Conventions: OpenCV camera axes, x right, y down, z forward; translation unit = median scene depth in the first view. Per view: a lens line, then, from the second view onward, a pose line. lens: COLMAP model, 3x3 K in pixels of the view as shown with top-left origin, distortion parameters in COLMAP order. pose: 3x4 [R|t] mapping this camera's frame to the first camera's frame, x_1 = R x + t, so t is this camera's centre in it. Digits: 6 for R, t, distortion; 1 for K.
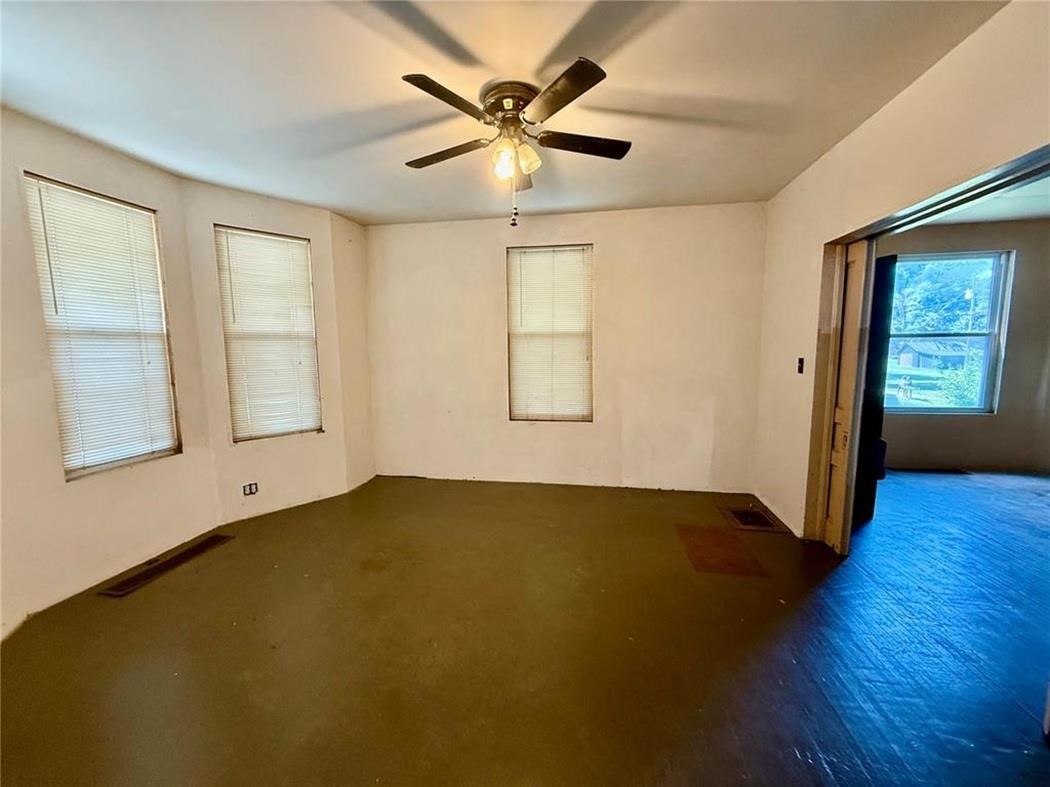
lens RADIAL K [[419.4, 0, 523.5], [0, 419.4, 392.5], [0, 0, 1]] dist [-0.002158, 0.000877]
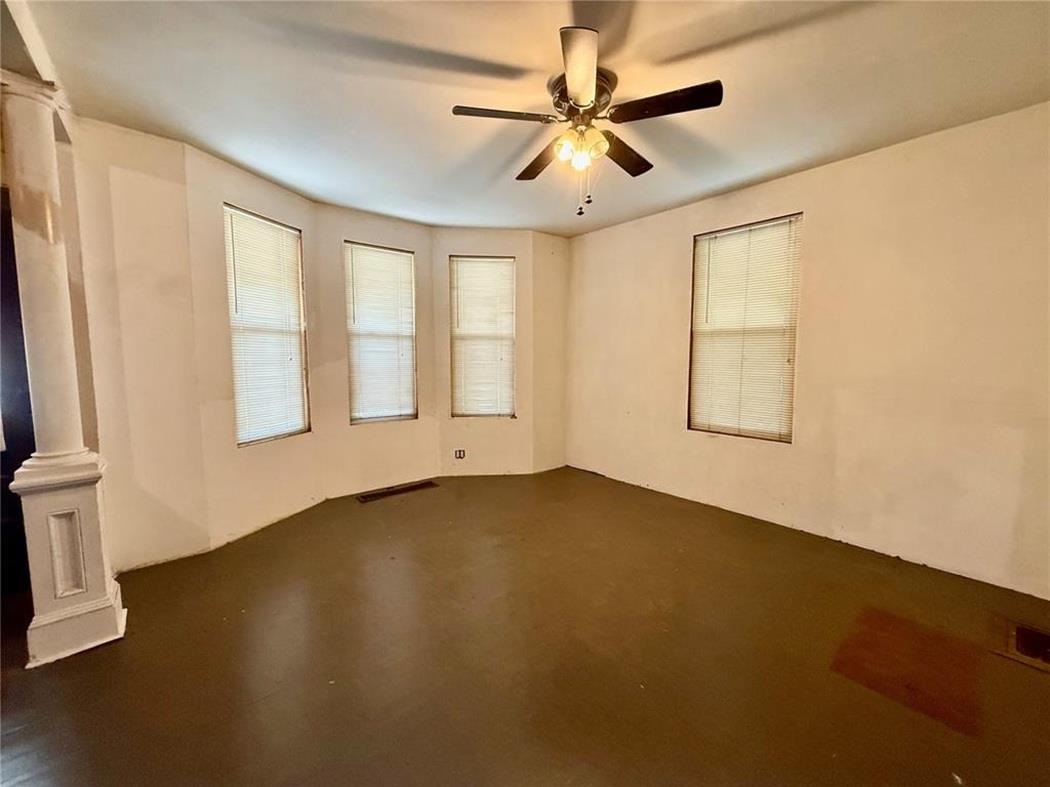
lens RADIAL K [[419.4, 0, 521.7], [0, 419.4, 392.6], [0, 0, 1]] dist [-0.002158, 0.000877]
pose [[0.768481, 0.067770, -0.636274, 0.292813], [-0.080902, 0.996686, 0.008445, 0.011469], [0.634738, 0.044986, 0.771417, 0.096994]]
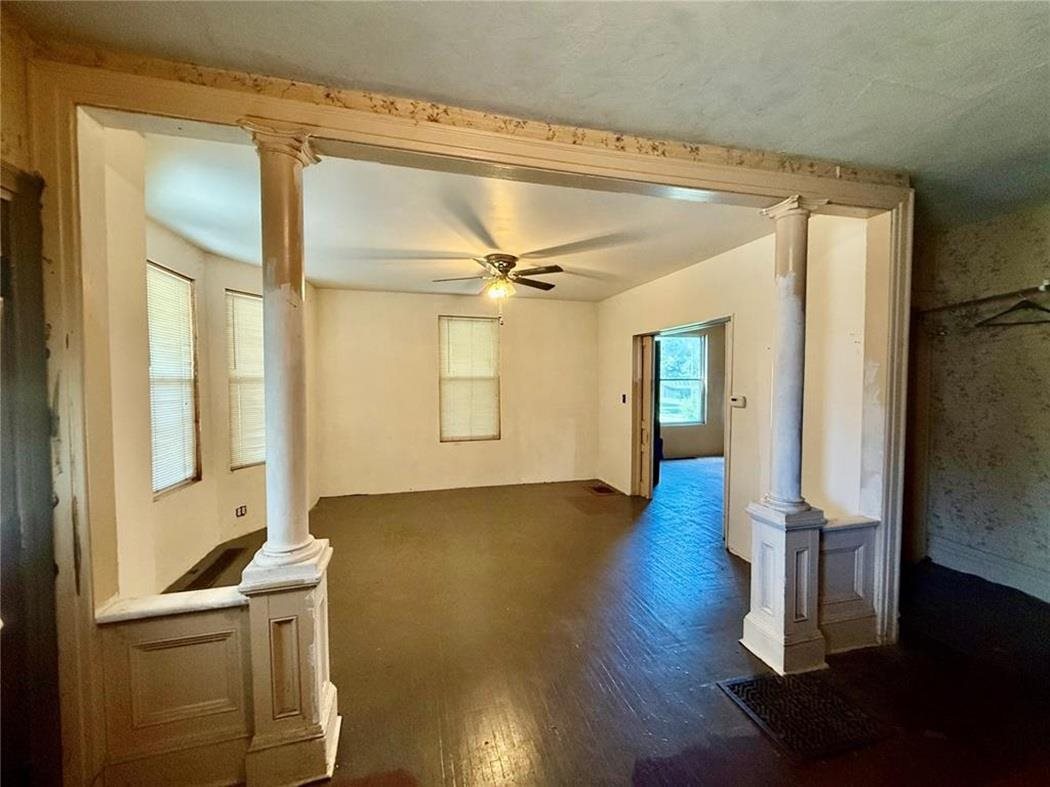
lens RADIAL K [[419.4, 0, 525.6], [0, 419.4, 393.6], [0, 0, 1]] dist [-0.002158, 0.000877]
pose [[0.907188, -0.008096, 0.420647, -0.392285], [0.040181, 0.996912, -0.067470, 0.014676], [-0.418802, 0.078110, 0.904712, -0.372402]]
